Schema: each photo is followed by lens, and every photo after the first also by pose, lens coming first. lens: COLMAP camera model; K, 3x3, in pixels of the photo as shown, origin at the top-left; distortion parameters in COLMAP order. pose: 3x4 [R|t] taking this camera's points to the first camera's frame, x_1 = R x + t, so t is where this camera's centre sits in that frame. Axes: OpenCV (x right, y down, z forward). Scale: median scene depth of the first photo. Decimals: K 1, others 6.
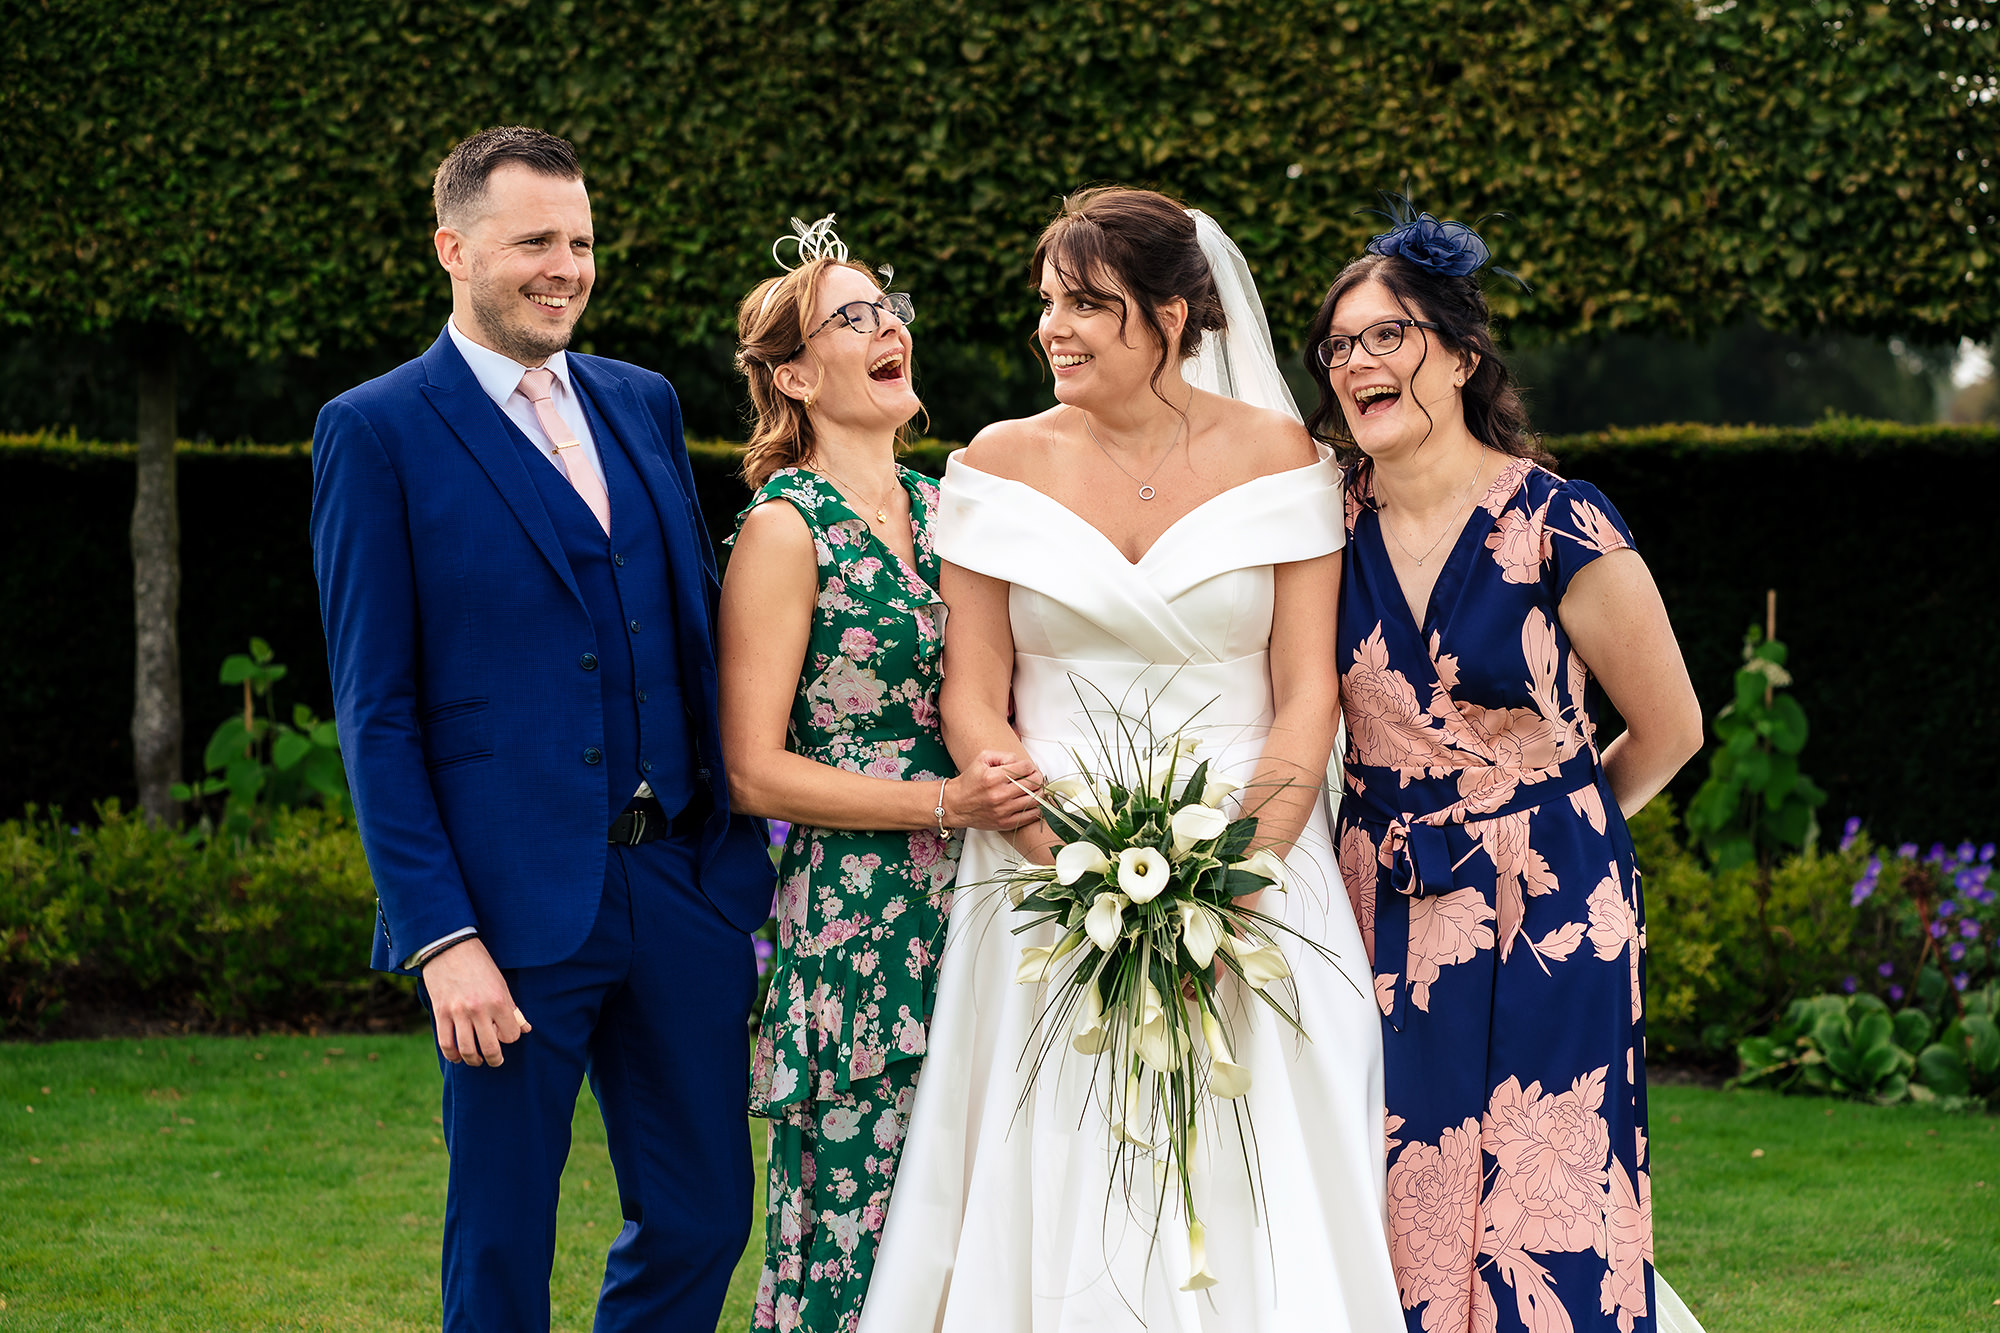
lens RADIAL K [[6998.6, 0, 1134.6], [0, 6998.6, 590.1], [0, 0, 1]] dist [0.179491, 0.000000]
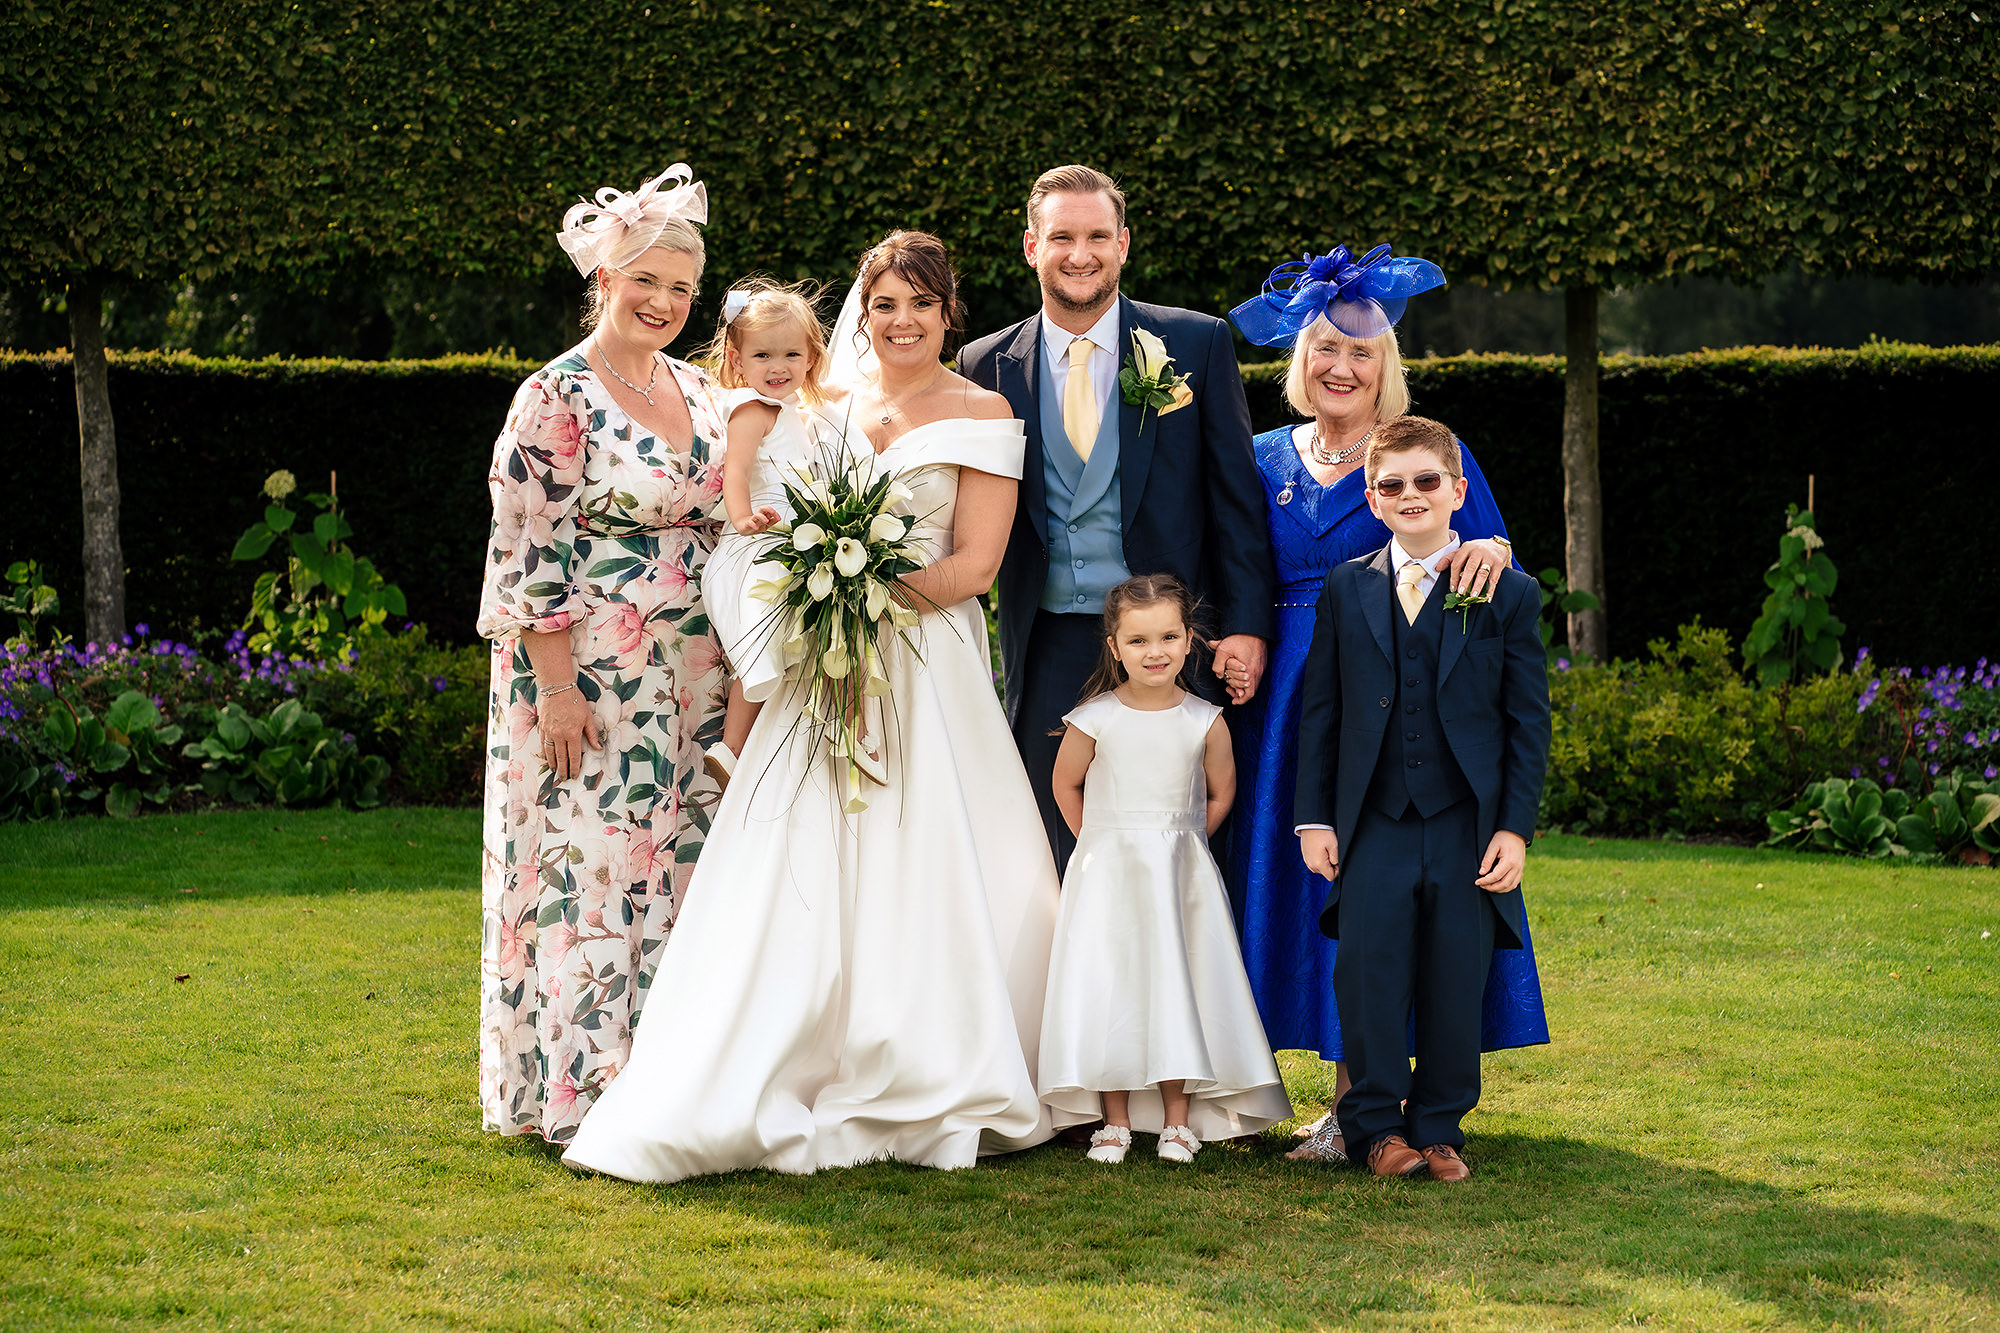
lens RADIAL K [[6998.6, 0, 988.6], [0, 6998.6, 562.4], [0, 0, 1]] dist [0.179491, 0.000000]
pose [[0.997145, 0.002014, -0.075485, 0.036214], [-0.001454, 0.999971, 0.007471, 0.006693], [0.075498, -0.007340, 0.997119, -0.300373]]
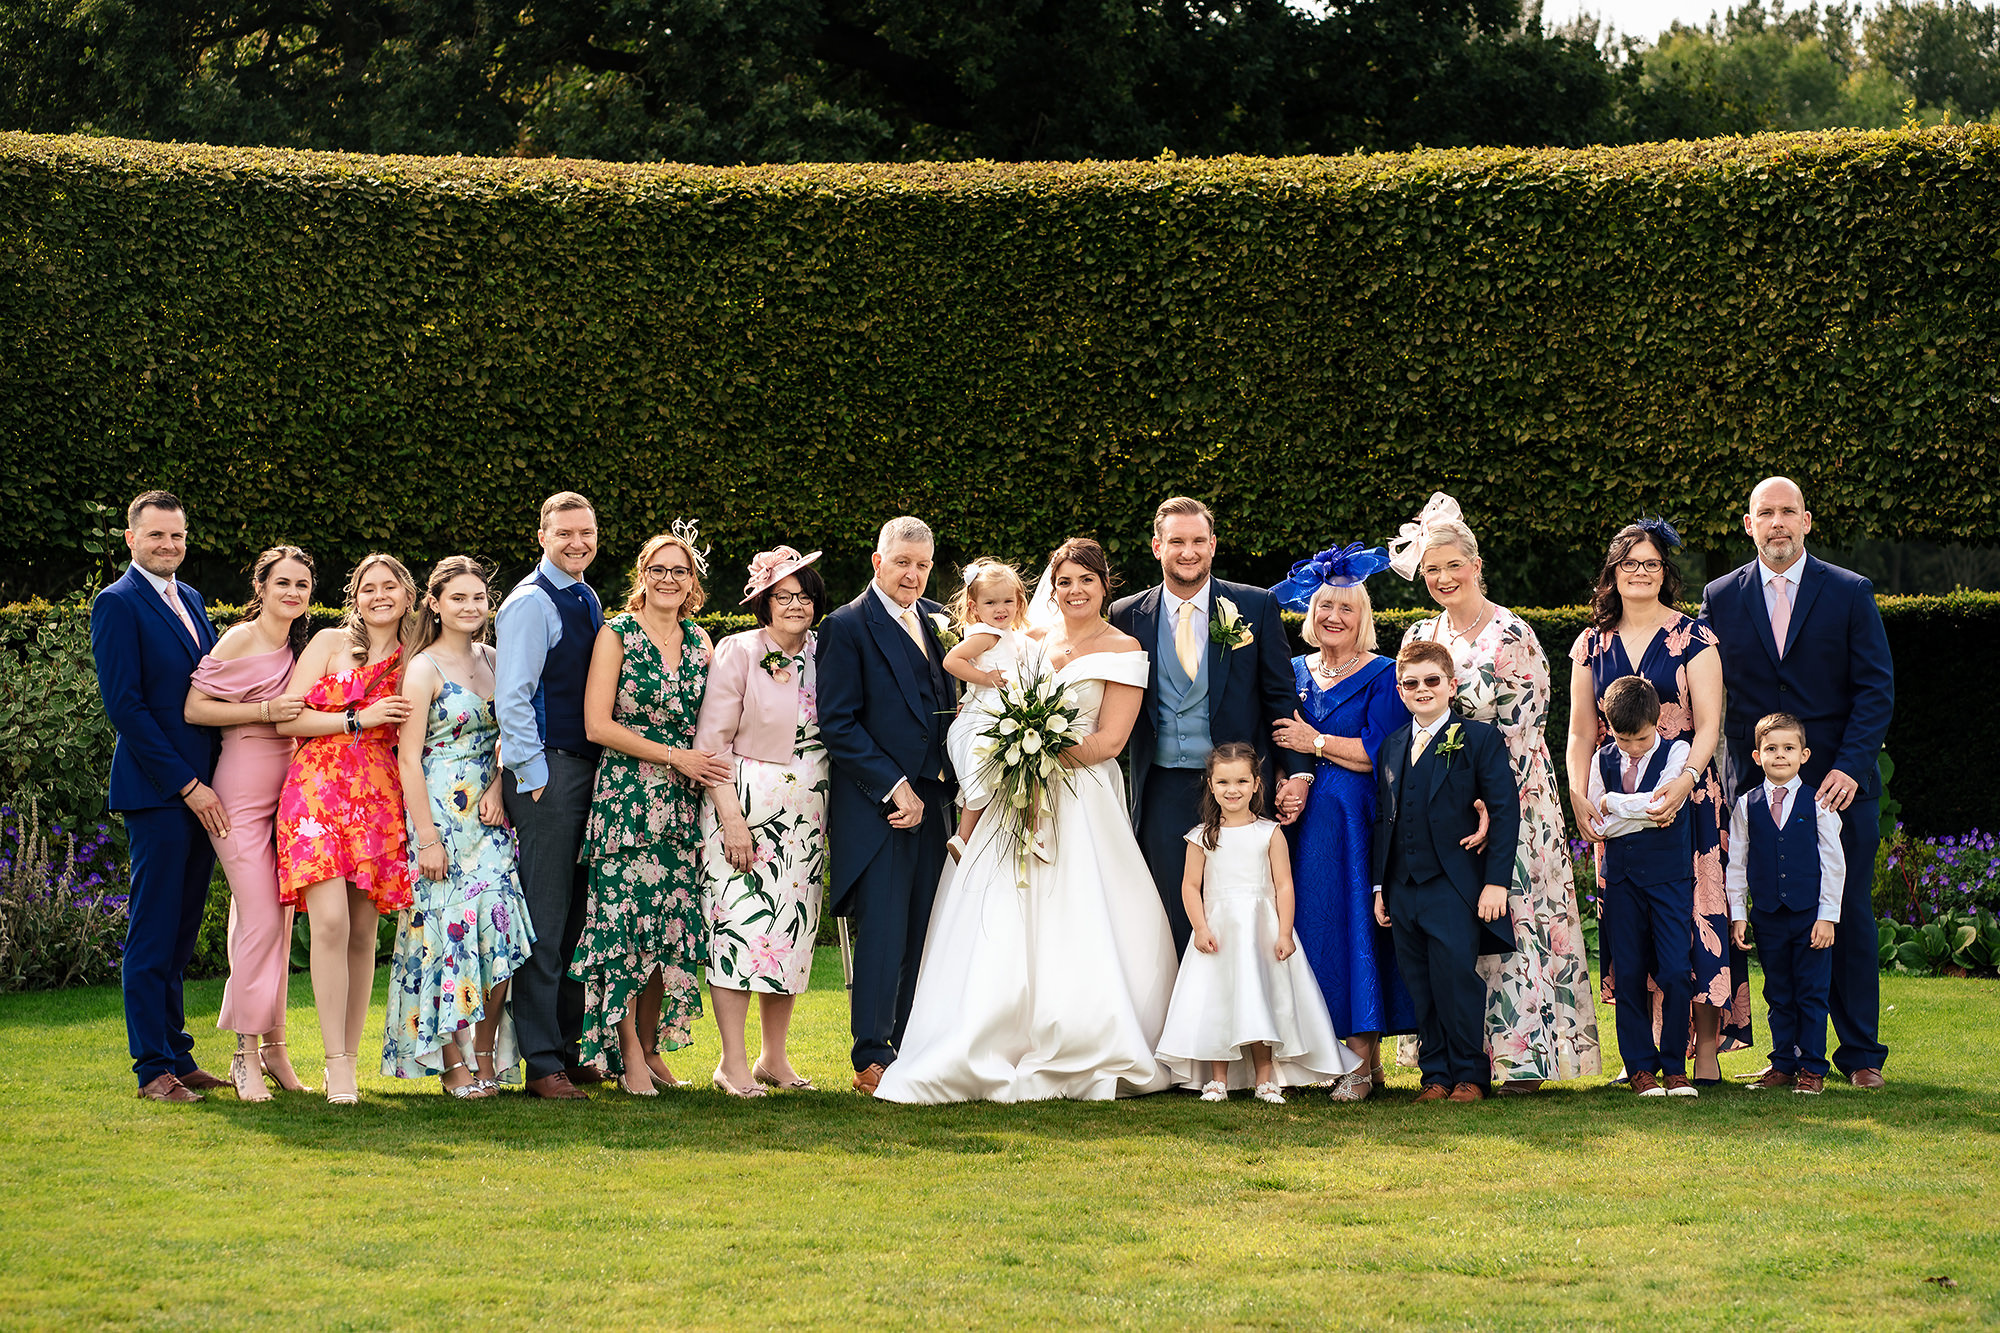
lens RADIAL K [[6998.6, 0, 1014.8], [0, 6998.6, 664.8], [0, 0, 1]] dist [0.179491, 0.000000]
pose [[0.988361, -0.008716, -0.151879, 0.139672], [0.006494, 0.999865, -0.015116, 0.017383], [0.151990, 0.013954, 0.988283, -0.698775]]
